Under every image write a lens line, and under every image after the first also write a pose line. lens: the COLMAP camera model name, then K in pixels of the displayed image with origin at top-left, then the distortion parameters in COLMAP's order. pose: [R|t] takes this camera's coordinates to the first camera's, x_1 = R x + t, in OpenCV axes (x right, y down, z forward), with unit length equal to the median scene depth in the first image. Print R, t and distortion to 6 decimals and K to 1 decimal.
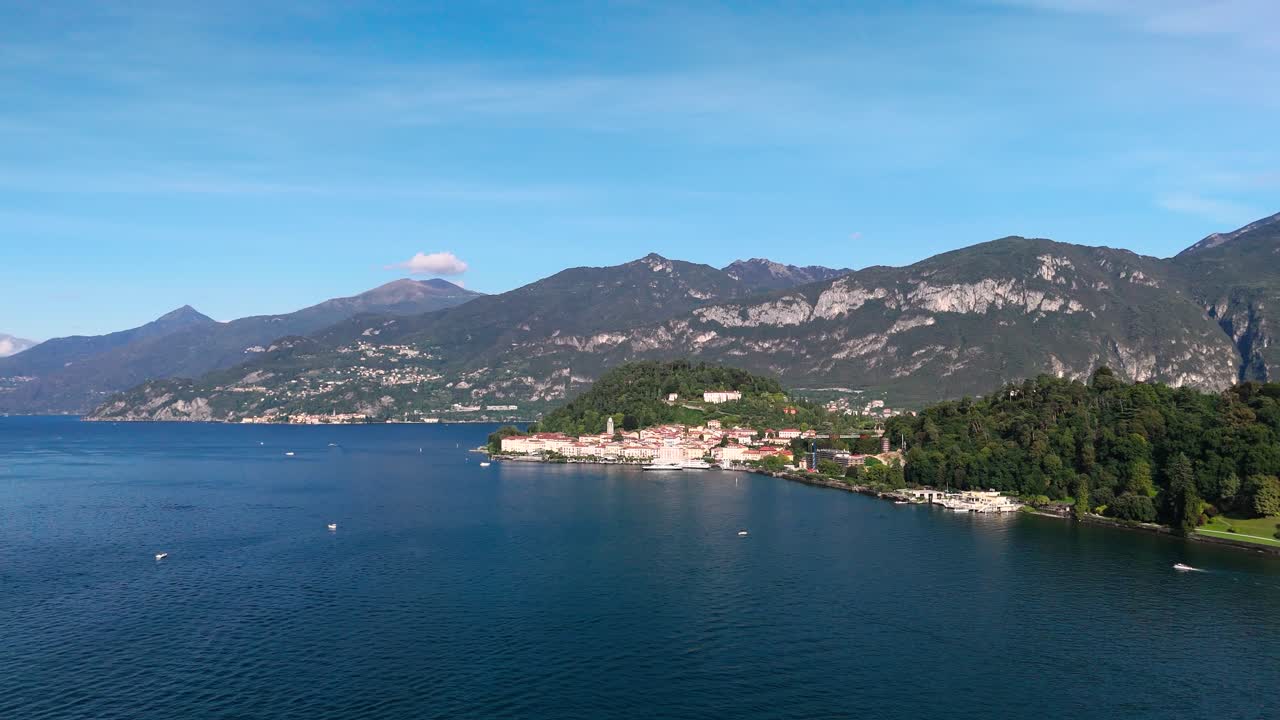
lens RADIAL K [[979.3, 0, 640.0], [0, 979.3, 360.0], [0, 0, 1]] dist [0.025446, -0.000701]
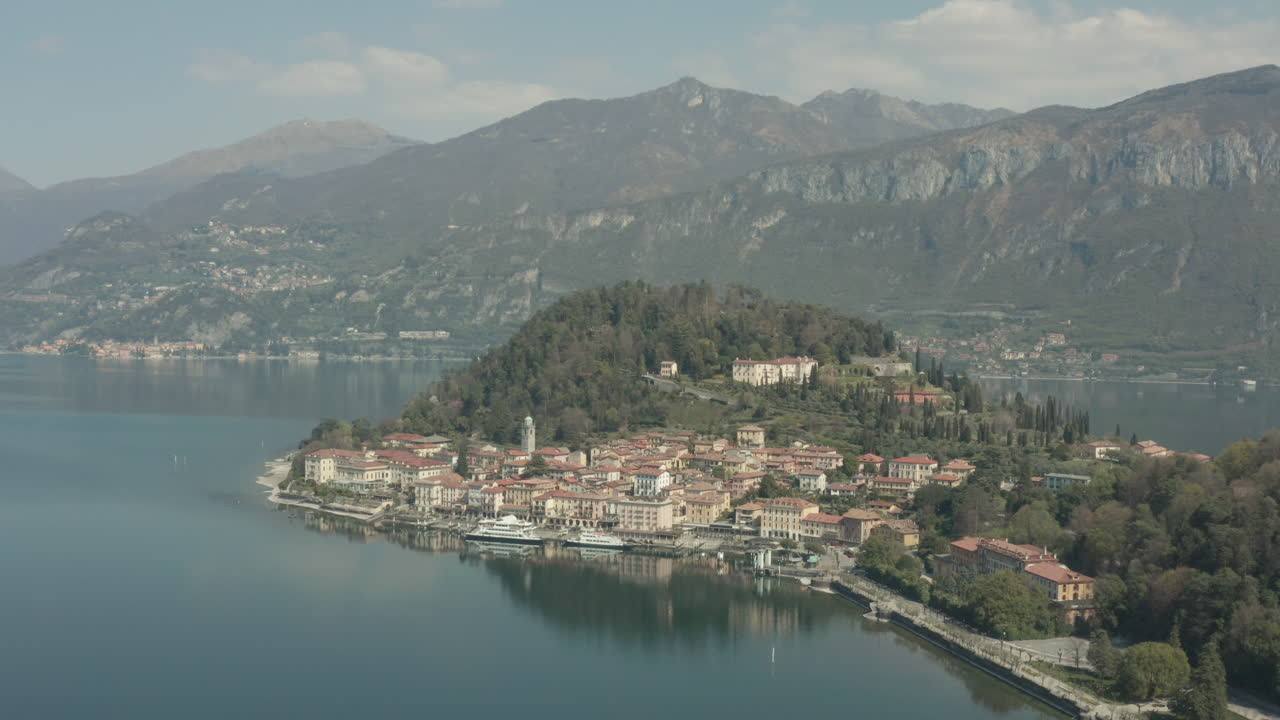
lens RADIAL K [[1438.2, 0, 640.0], [0, 1438.2, 360.0], [0, 0, 1]] dist [-0.208222, 0.023214]
pose [[0.999383, 0.014388, -0.032048, 0.018144], [-0.011639, 0.996367, 0.084366, -0.010807], [0.033146, -0.083941, 0.995919, 0.131576]]
